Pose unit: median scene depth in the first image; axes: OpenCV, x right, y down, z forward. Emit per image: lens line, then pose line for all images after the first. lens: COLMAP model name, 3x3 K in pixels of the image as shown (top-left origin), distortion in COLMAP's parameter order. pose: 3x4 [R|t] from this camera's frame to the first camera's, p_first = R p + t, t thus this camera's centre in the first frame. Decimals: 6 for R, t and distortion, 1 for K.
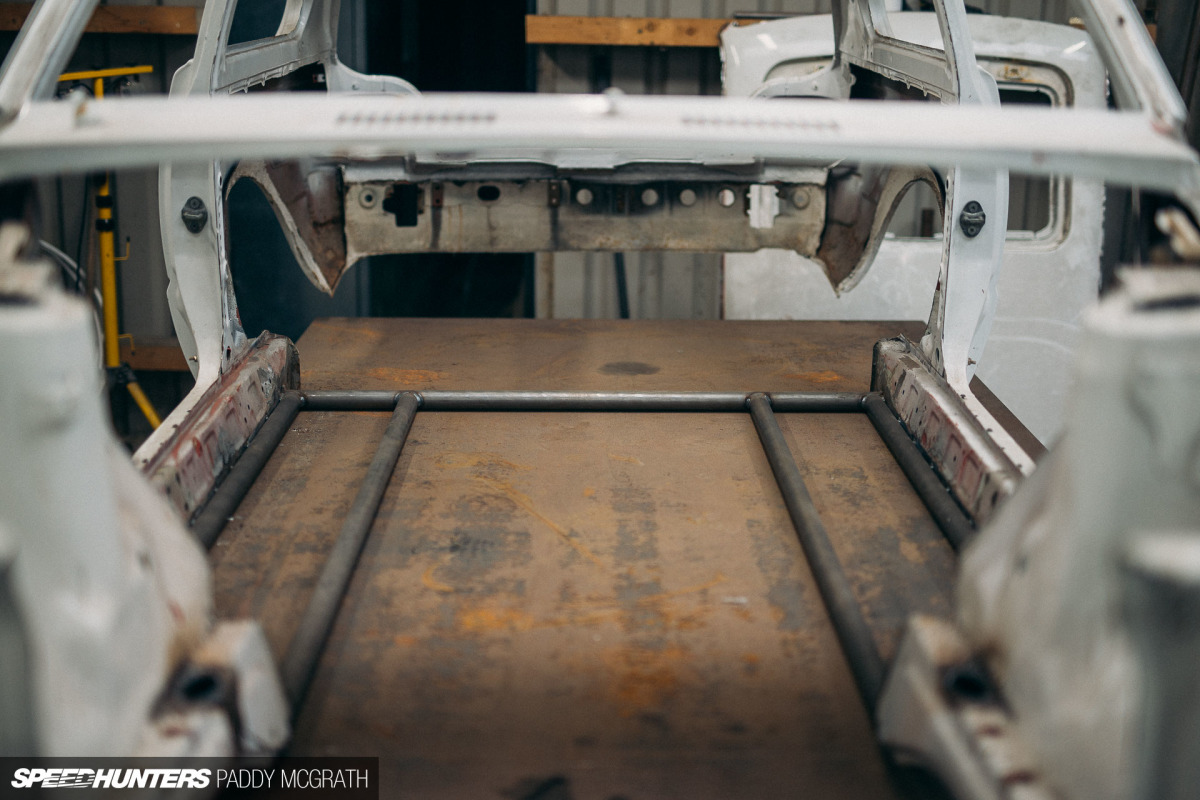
lens RADIAL K [[1667.3, 0, 601.6], [0, 1667.3, 407.1], [0, 0, 1]] dist [0.039618, 0.000000]
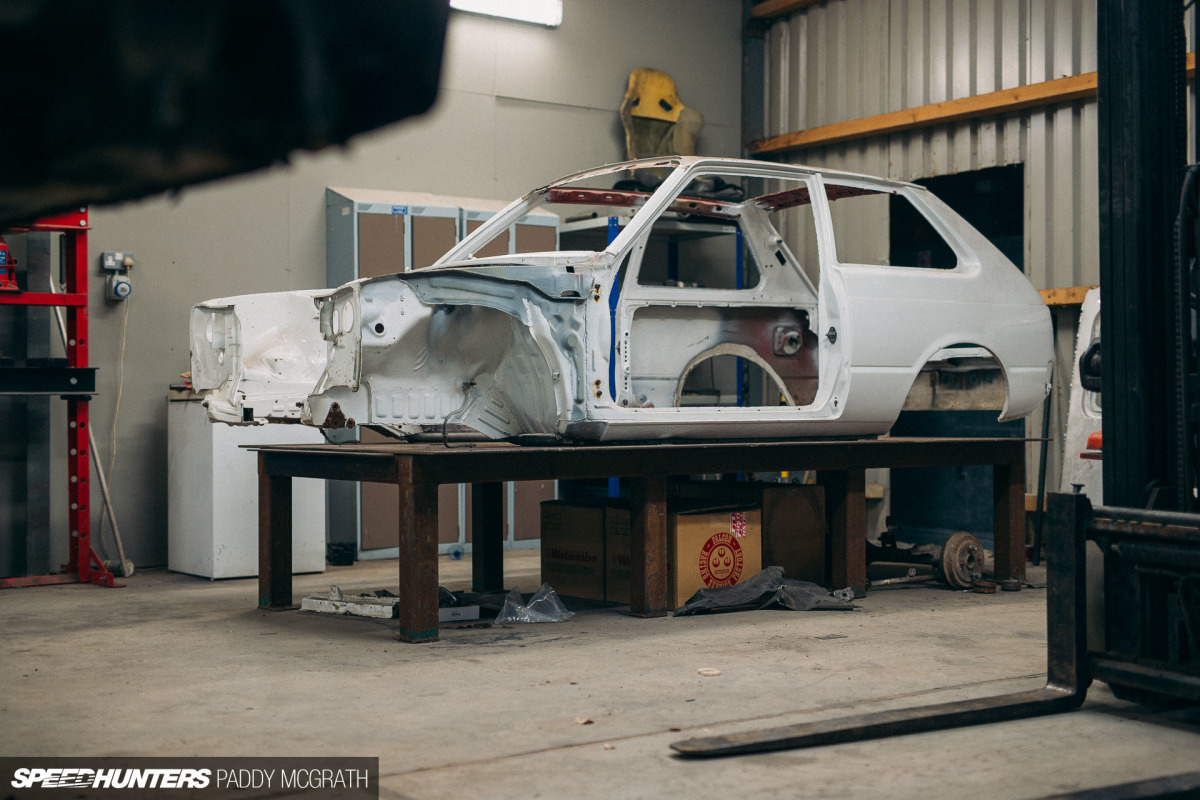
lens RADIAL K [[1667.3, 0, 596.1], [0, 1667.3, 408.1], [0, 0, 1]] dist [0.039618, 0.000000]
pose [[0.571752, -0.015614, -0.820278, 1.254194], [-0.197791, 0.967705, -0.156285, 0.261253], [0.796227, 0.251600, 0.550199, -0.289621]]
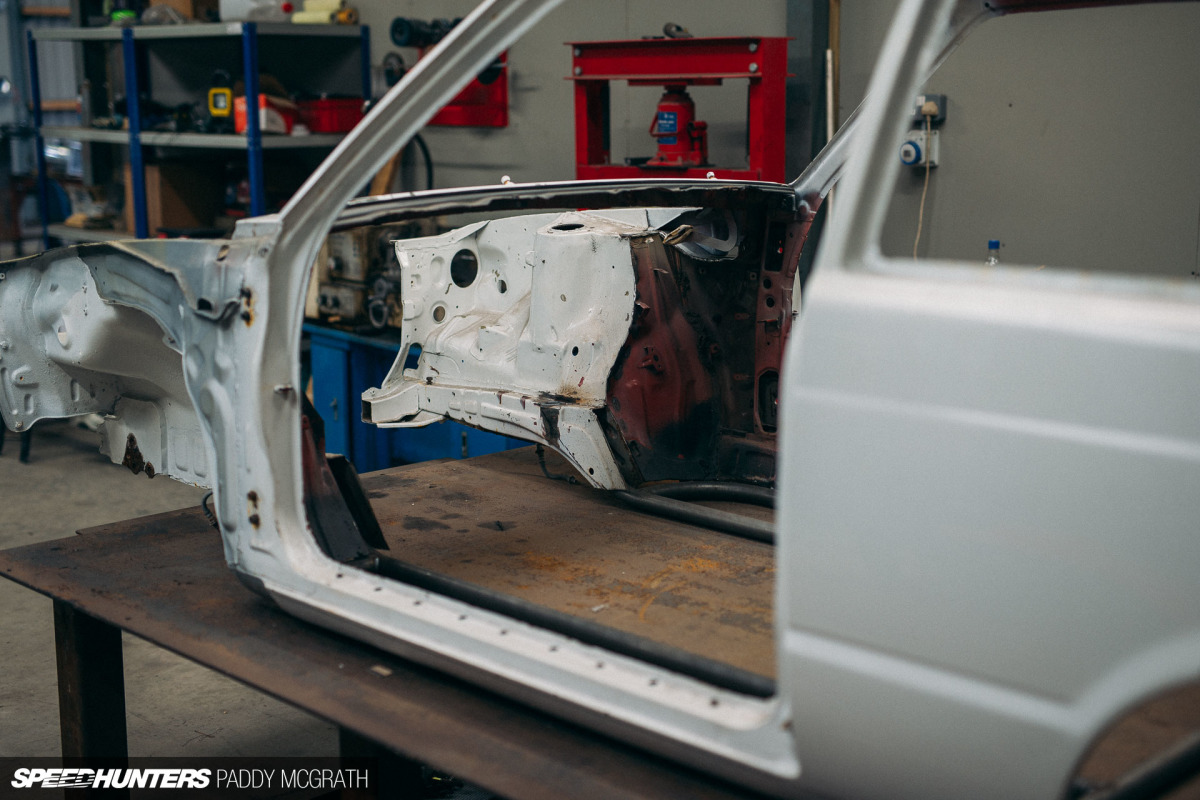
lens RADIAL K [[1667.3, 0, 599.9], [0, 1667.3, 398.6], [0, 0, 1]] dist [0.039618, 0.000000]
pose [[-0.712761, 0.116019, -0.691745, 0.494348], [-0.189369, 0.917771, 0.349051, -0.248545], [0.675360, 0.379785, -0.632181, 0.919408]]
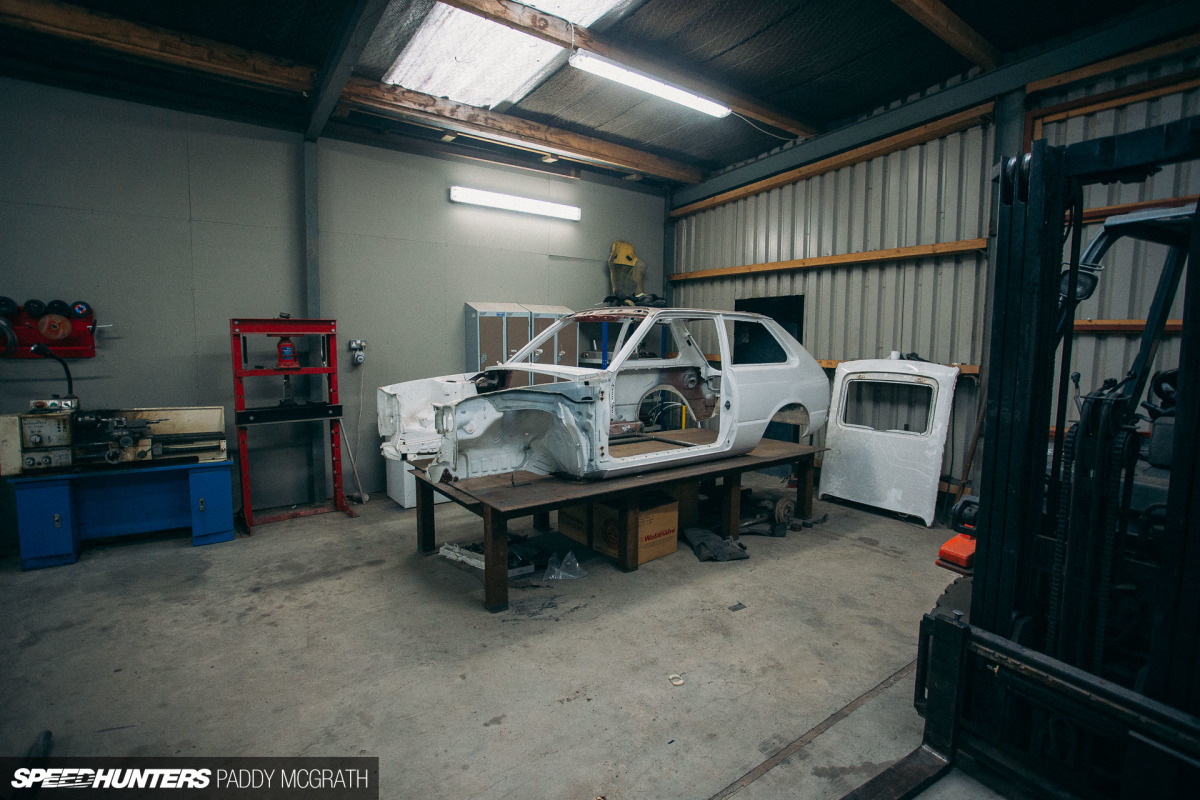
lens RADIAL K [[580.0, 0, 600.4], [0, 580.0, 396.0], [0, 0, 1]] dist [-0.044653, 0.004724]
pose [[0.586294, 0.067946, -0.807244, 0.798611], [-0.205458, 0.976367, -0.067041, 0.015407], [0.783611, 0.205161, 0.586399, -0.044421]]
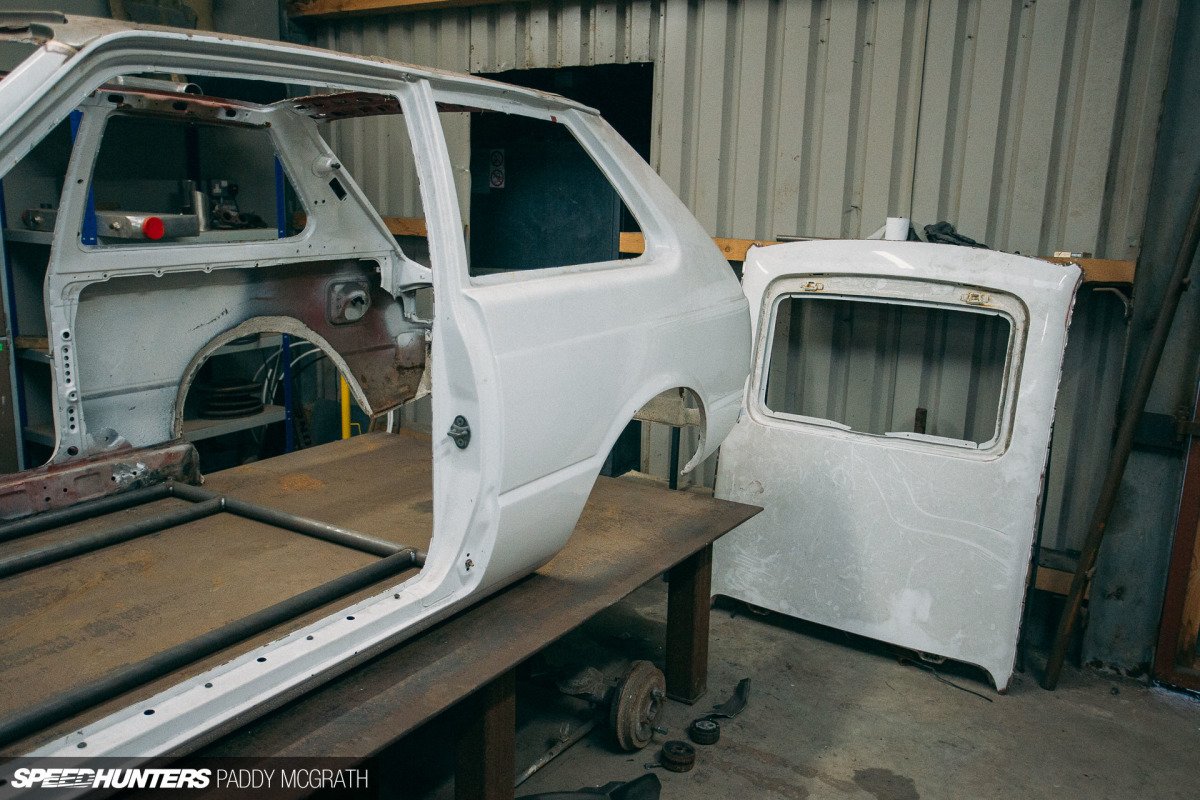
lens RADIAL K [[987.7, 0, 601.3], [0, 987.7, 389.9], [0, 0, 1]] dist [-0.014481, 0.023370]
pose [[0.833146, 0.116877, -0.540563, 0.432354], [-0.152571, 0.988058, -0.021518, -0.095037], [0.531592, 0.100402, 0.841029, 0.352970]]
